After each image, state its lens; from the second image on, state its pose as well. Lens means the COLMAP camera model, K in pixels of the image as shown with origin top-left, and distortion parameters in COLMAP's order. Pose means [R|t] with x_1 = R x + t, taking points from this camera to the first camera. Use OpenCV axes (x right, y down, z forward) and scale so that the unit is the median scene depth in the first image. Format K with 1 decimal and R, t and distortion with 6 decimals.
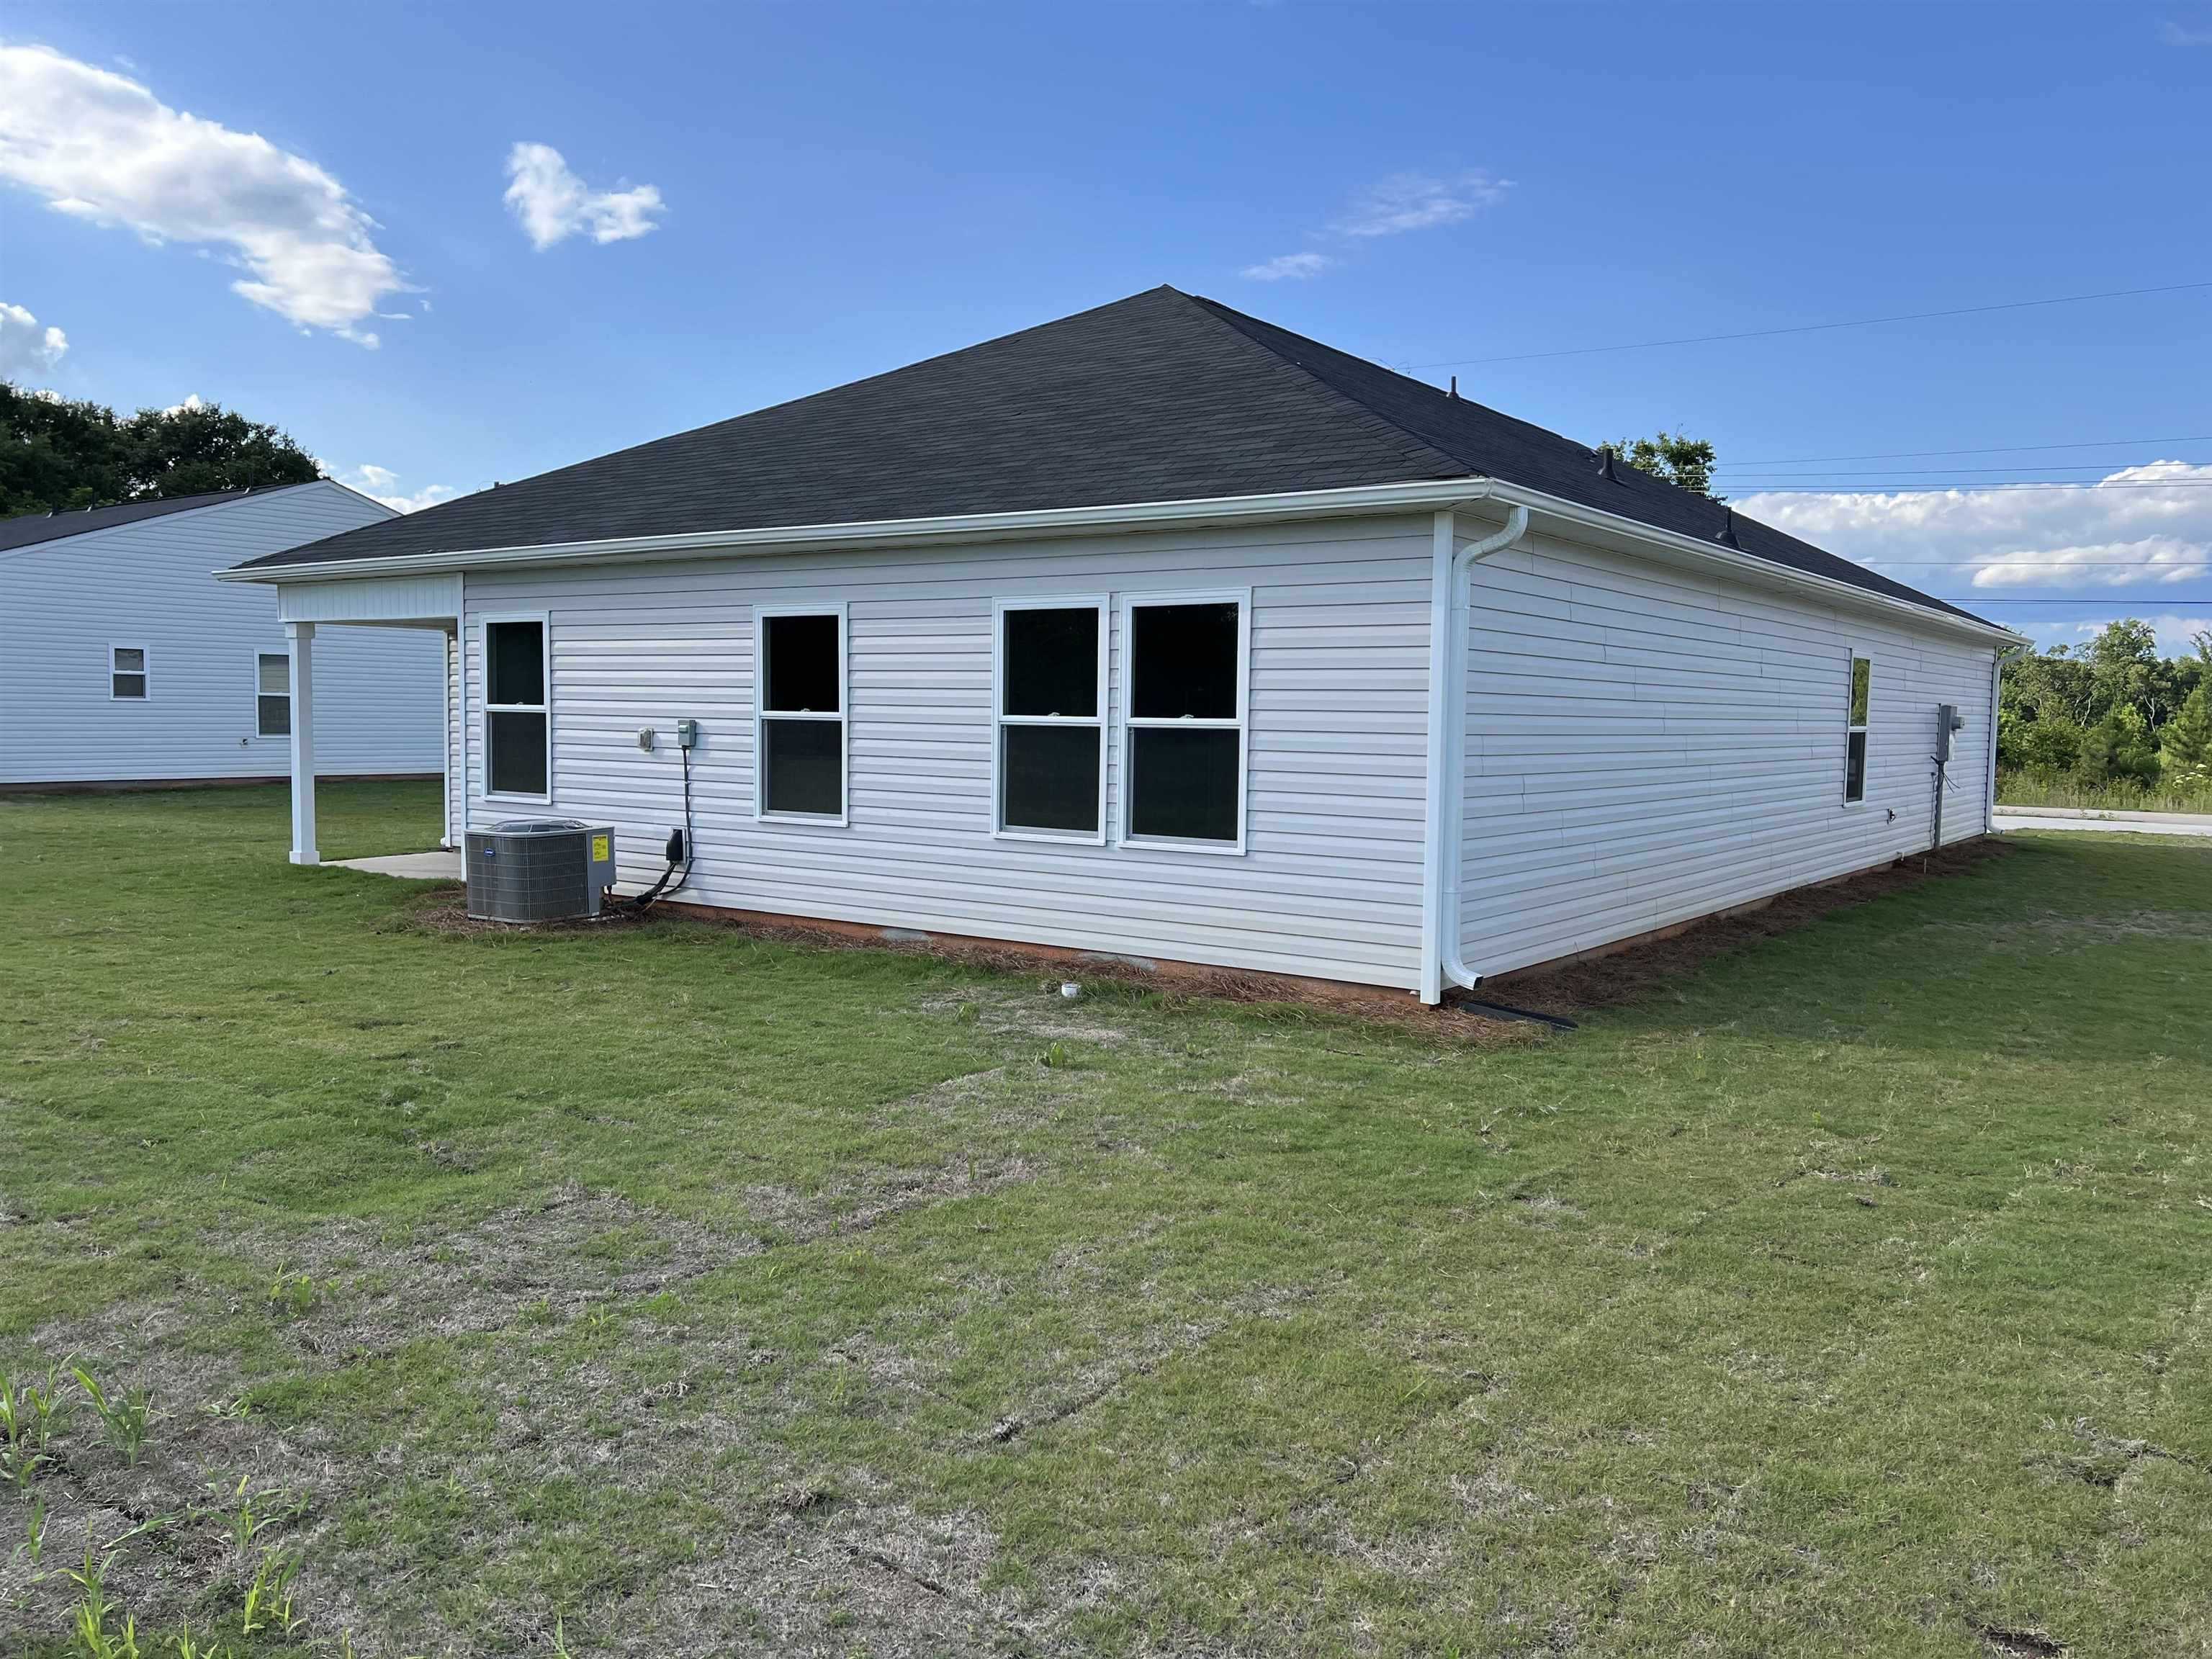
lens RADIAL K [[1708.2, 0, 1106.0], [0, 1708.2, 829.5], [0, 0, 1]] dist [0.091316, -0.123800]
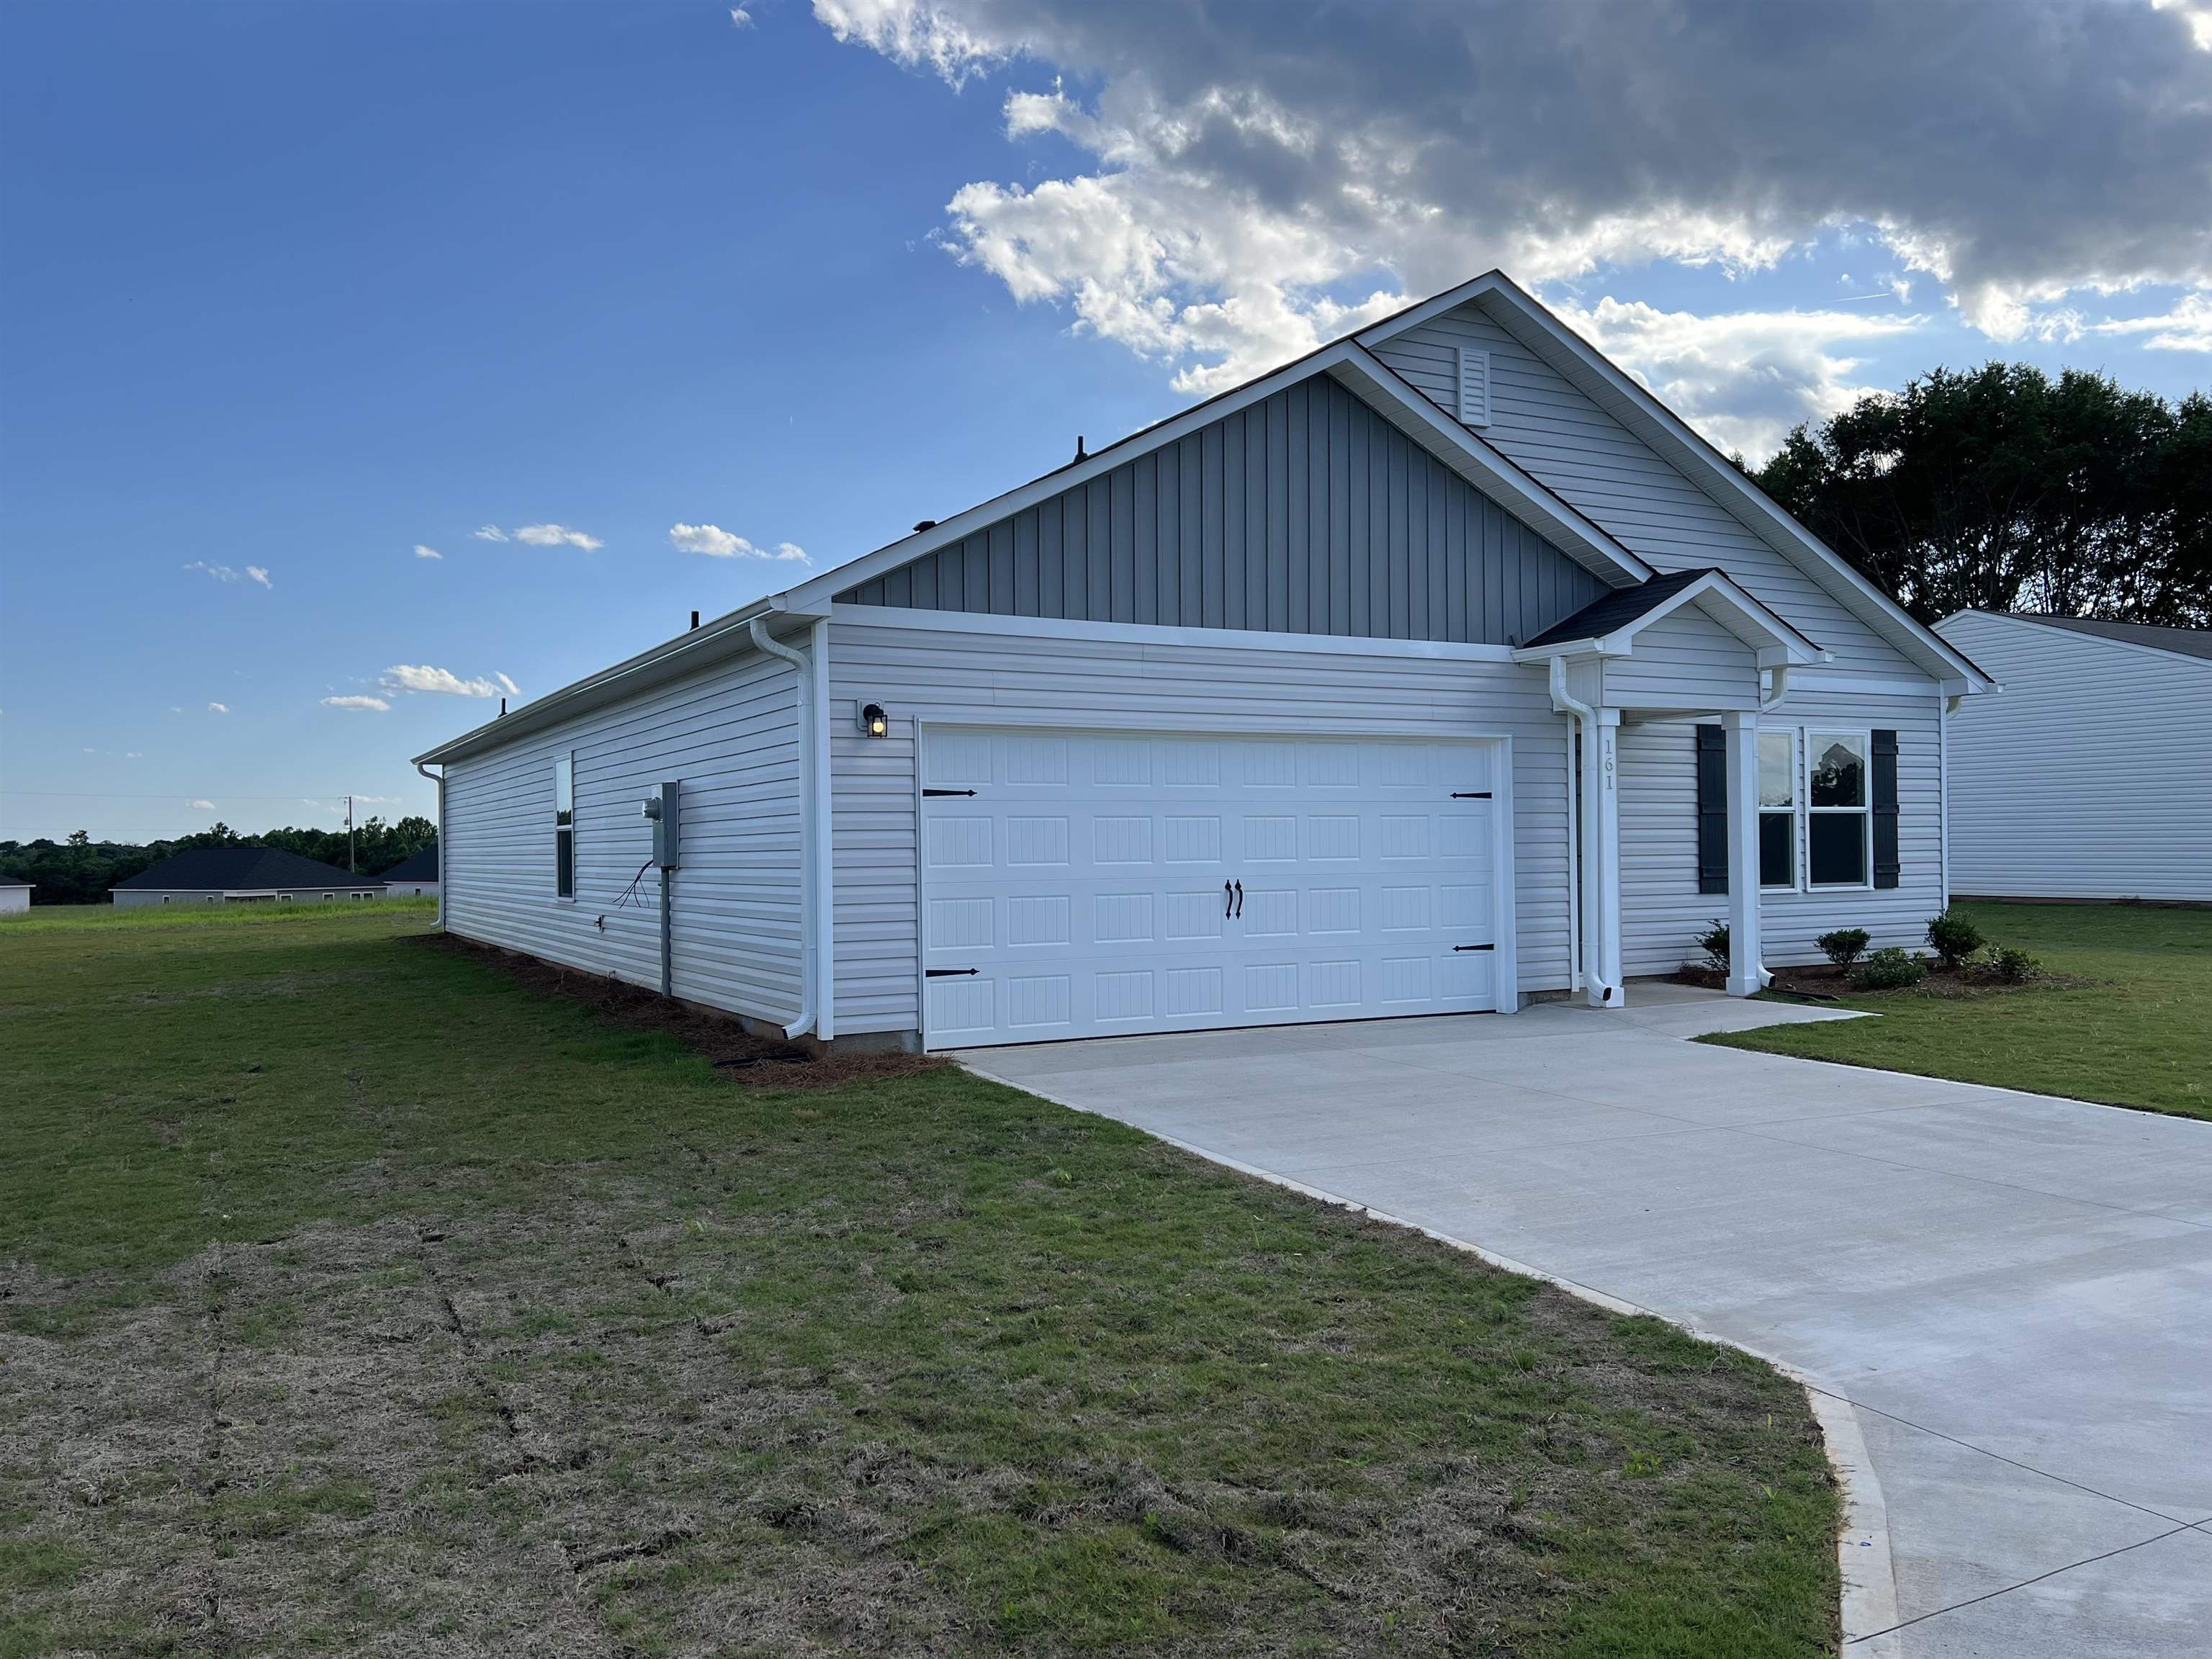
lens RADIAL K [[1708.2, 0, 1106.0], [0, 1708.2, 829.5], [0, 0, 1]] dist [0.091316, -0.123800]
pose [[0.441506, -0.013529, 0.897156, -1.603184], [0.067509, 0.997553, -0.018179, -0.058009], [-0.894715, 0.068593, 0.441339, 0.862689]]
